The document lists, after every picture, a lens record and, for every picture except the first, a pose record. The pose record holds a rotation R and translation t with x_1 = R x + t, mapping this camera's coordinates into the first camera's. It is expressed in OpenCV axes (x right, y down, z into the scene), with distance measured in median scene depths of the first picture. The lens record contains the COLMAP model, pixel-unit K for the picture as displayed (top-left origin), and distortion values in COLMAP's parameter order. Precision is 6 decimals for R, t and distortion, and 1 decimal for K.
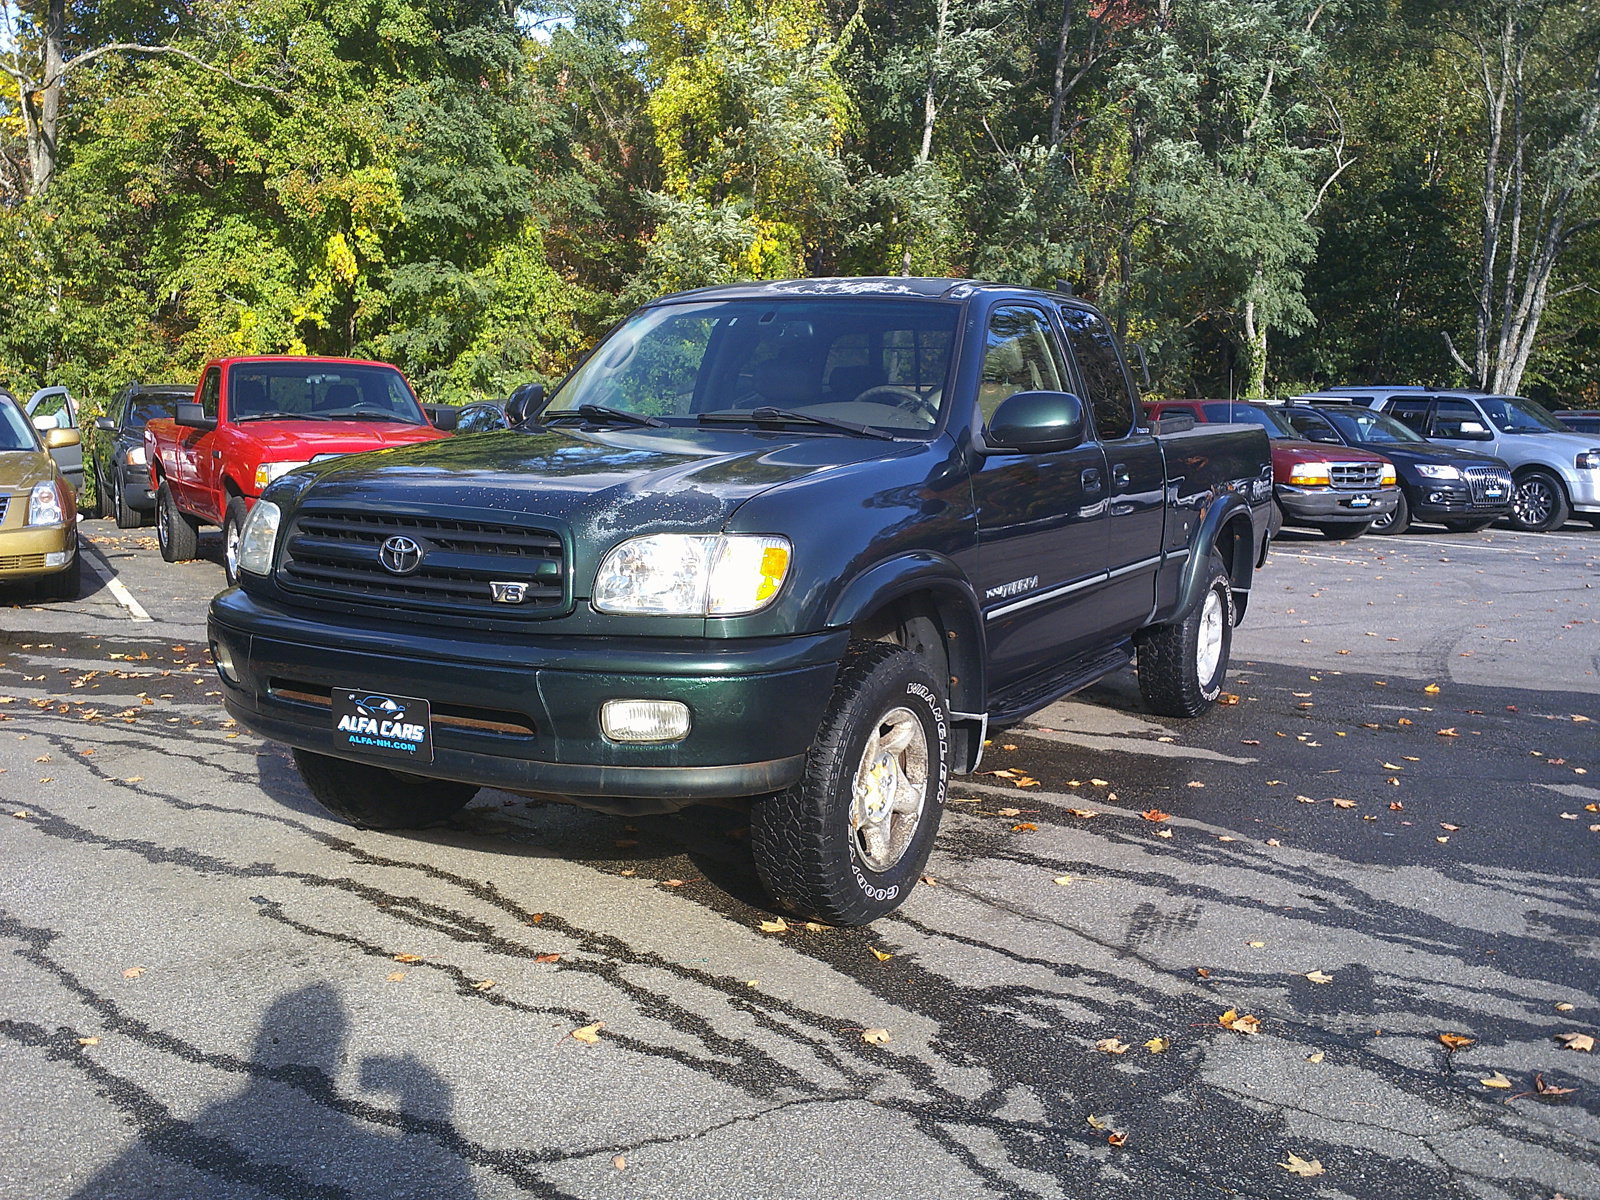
lens RADIAL K [[1445.4, 0, 801.5], [0, 1445.4, 608.0], [0, 0, 1]] dist [0.170407, -0.365926]
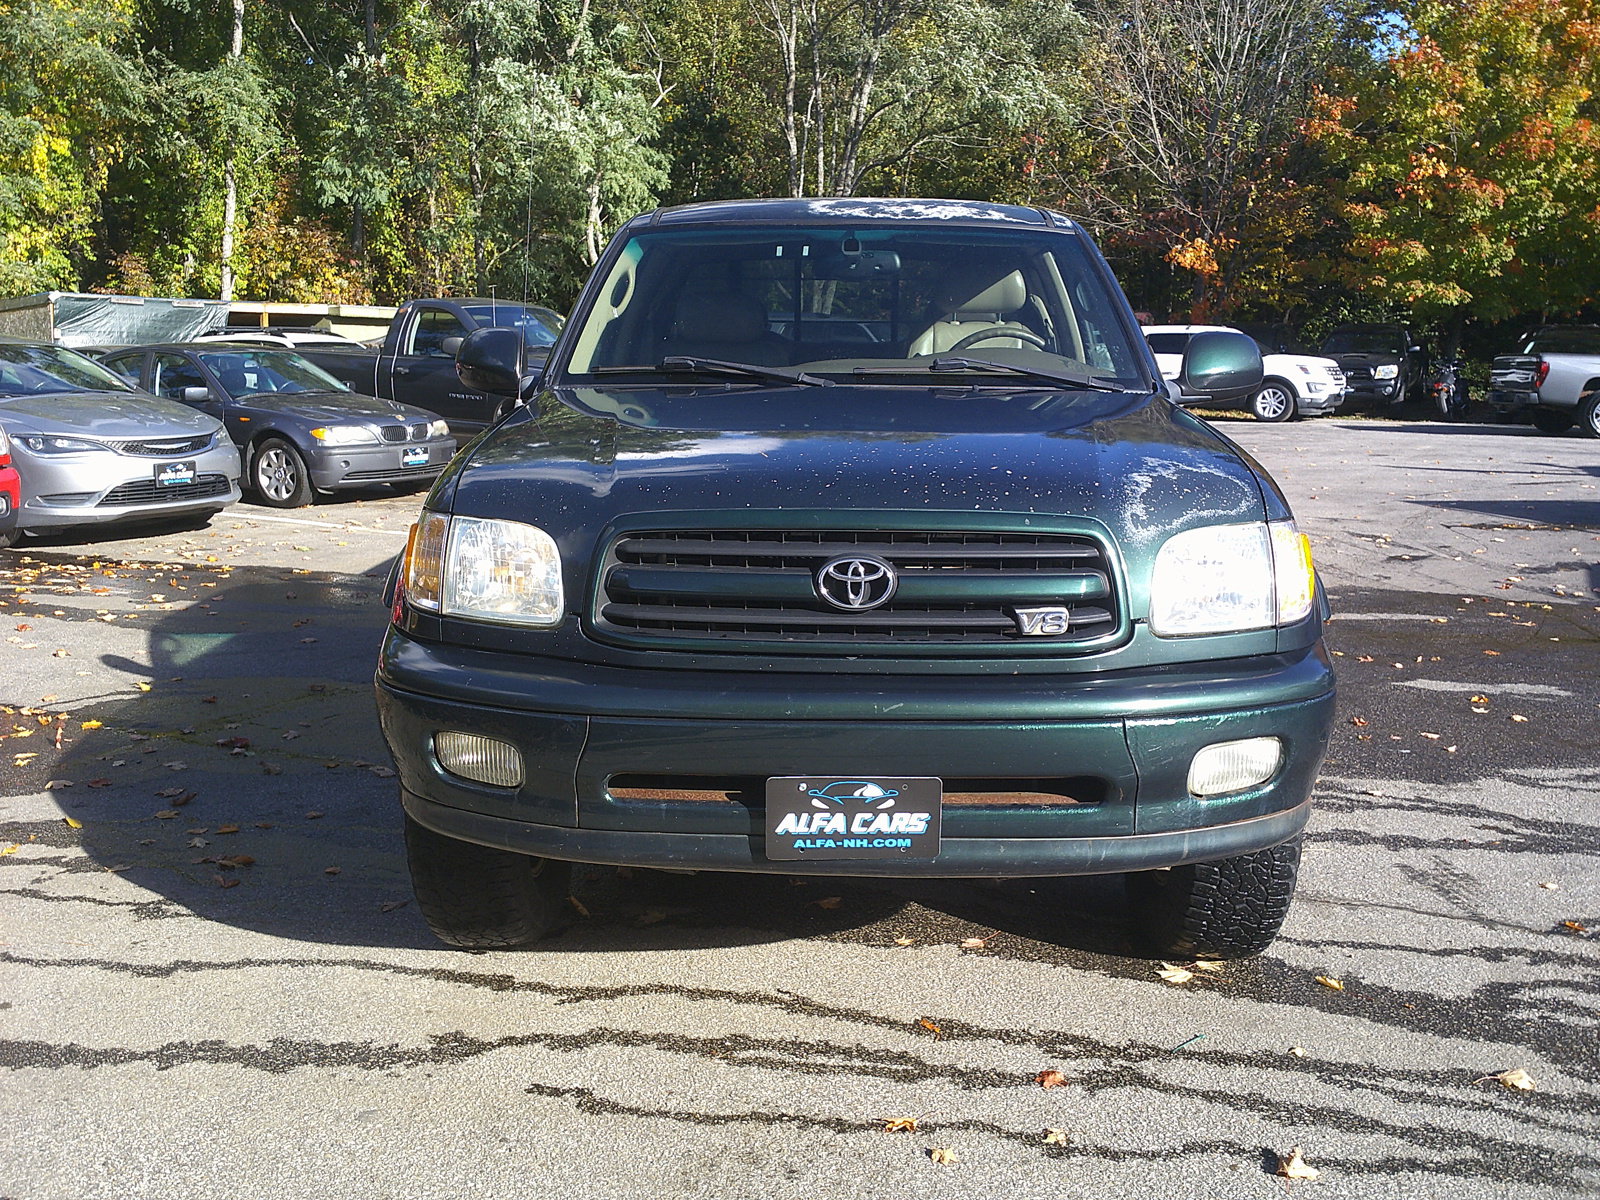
lens RADIAL K [[1445.4, 0, 801.5], [0, 1445.4, 608.0], [0, 0, 1]] dist [0.170407, -0.365926]
pose [[0.877254, -0.100418, 0.469406, -0.602032], [0.075366, 0.994559, 0.071912, -0.073772], [-0.474073, -0.027708, 0.880049, 0.360302]]
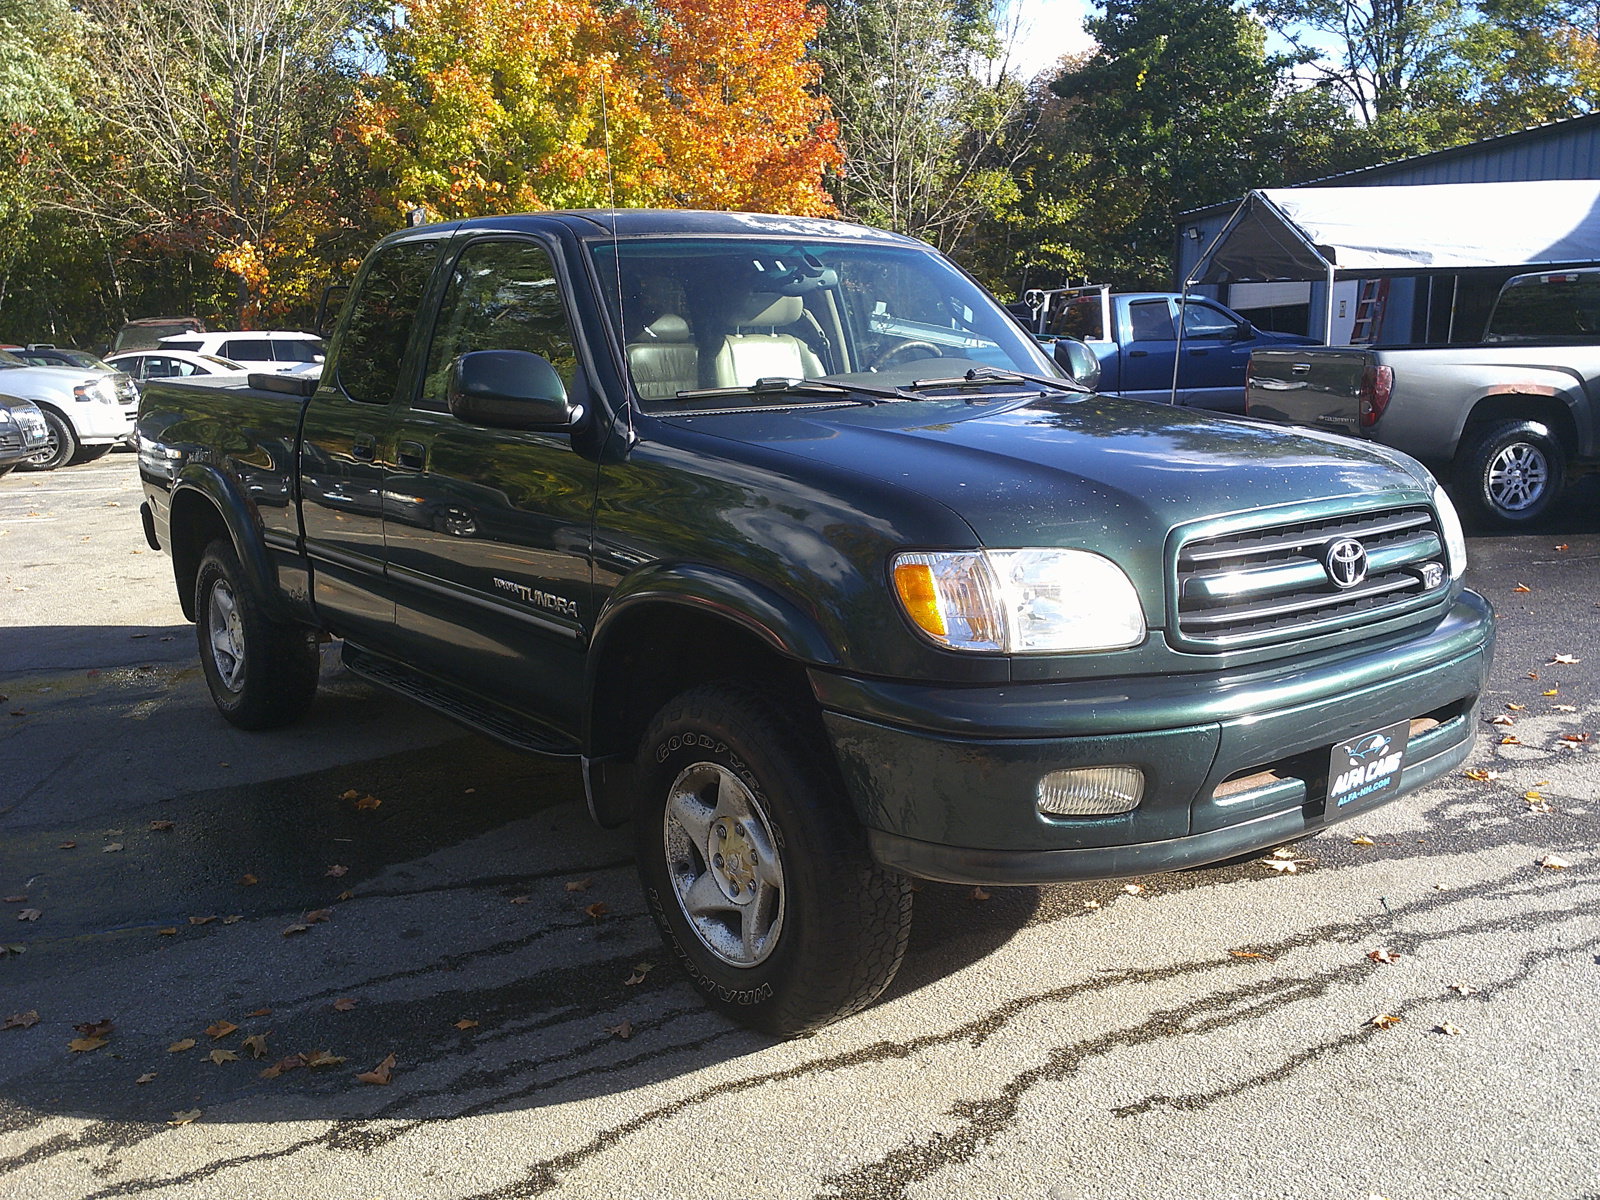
lens RADIAL K [[1445.4, 0, 801.5], [0, 1445.4, 608.0], [0, 0, 1]] dist [0.170407, -0.365926]
pose [[0.365075, -0.195701, 0.910177, -1.077966], [0.149851, 0.977261, 0.150019, -0.171819], [-0.918839, 0.081623, 0.386100, 0.911500]]
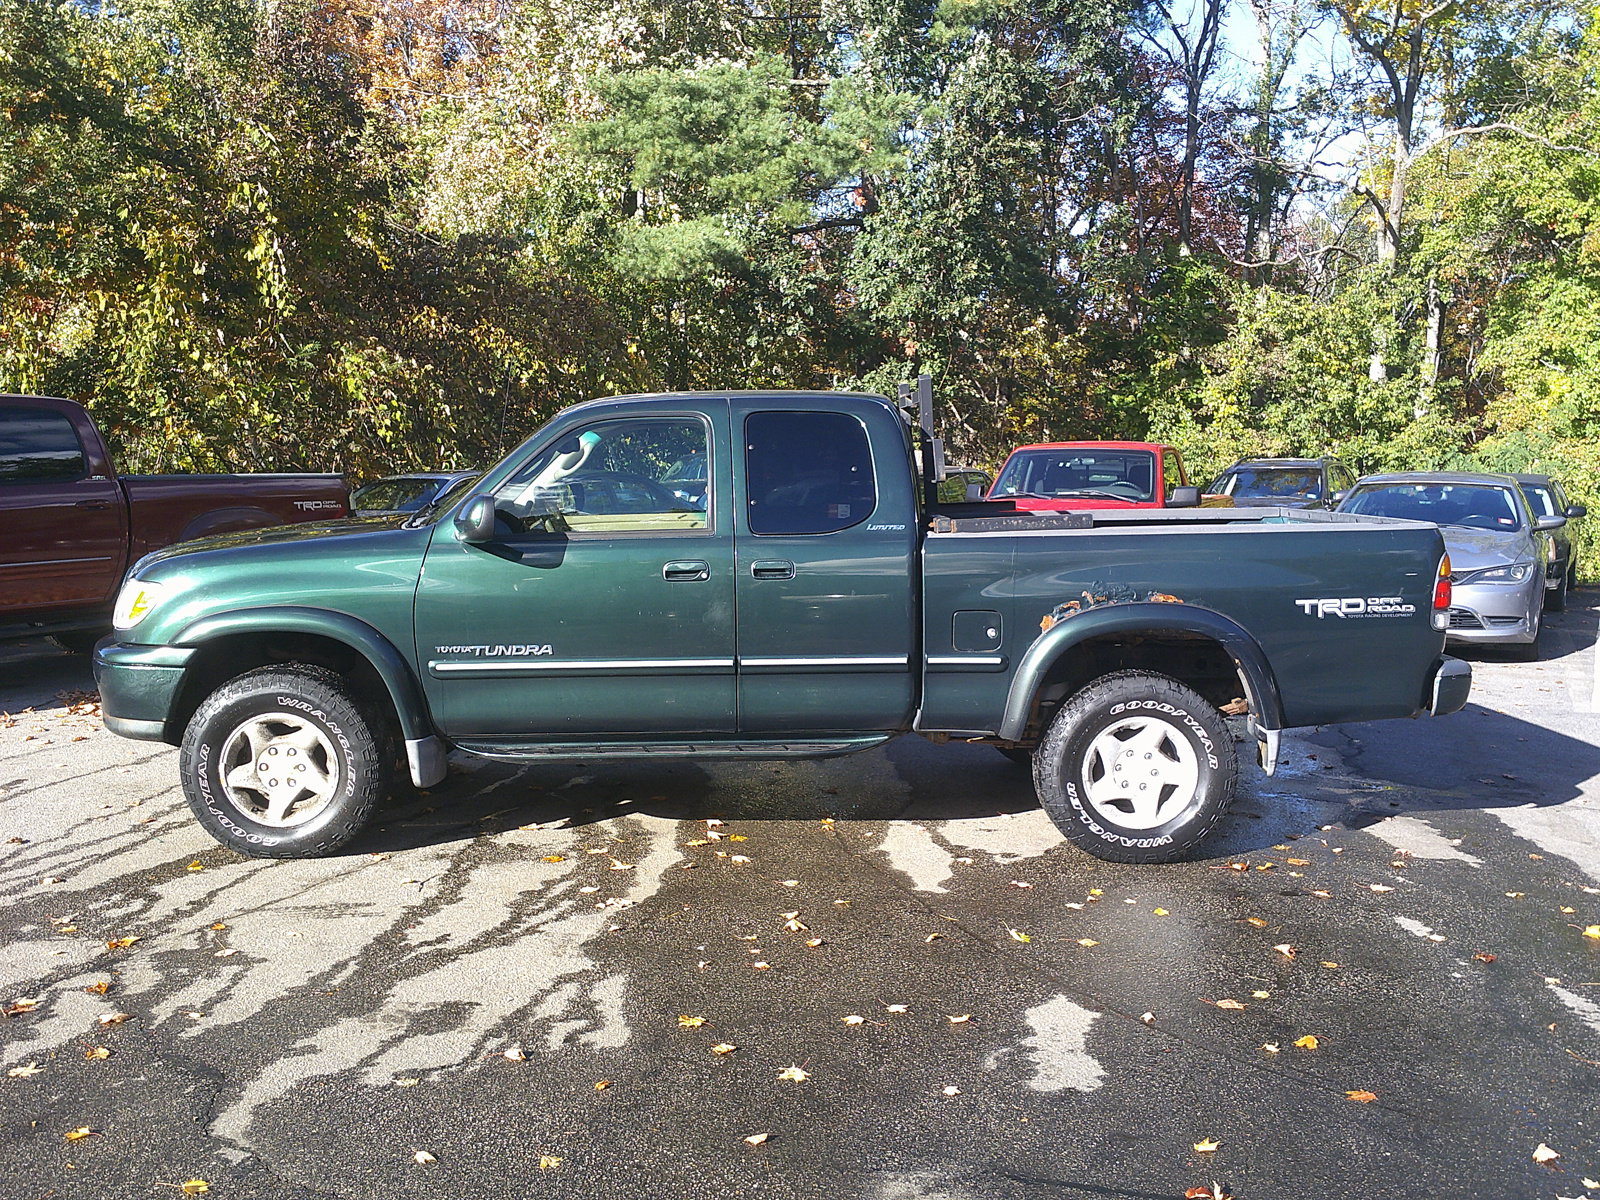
lens RADIAL K [[1445.4, 0, 801.5], [0, 1445.4, 608.0], [0, 0, 1]] dist [0.170407, -0.365926]
pose [[0.518450, 0.080608, -0.851300, 1.586058], [-0.116159, 0.992958, 0.023279, -0.127730], [0.847181, 0.086817, 0.524162, 0.686274]]
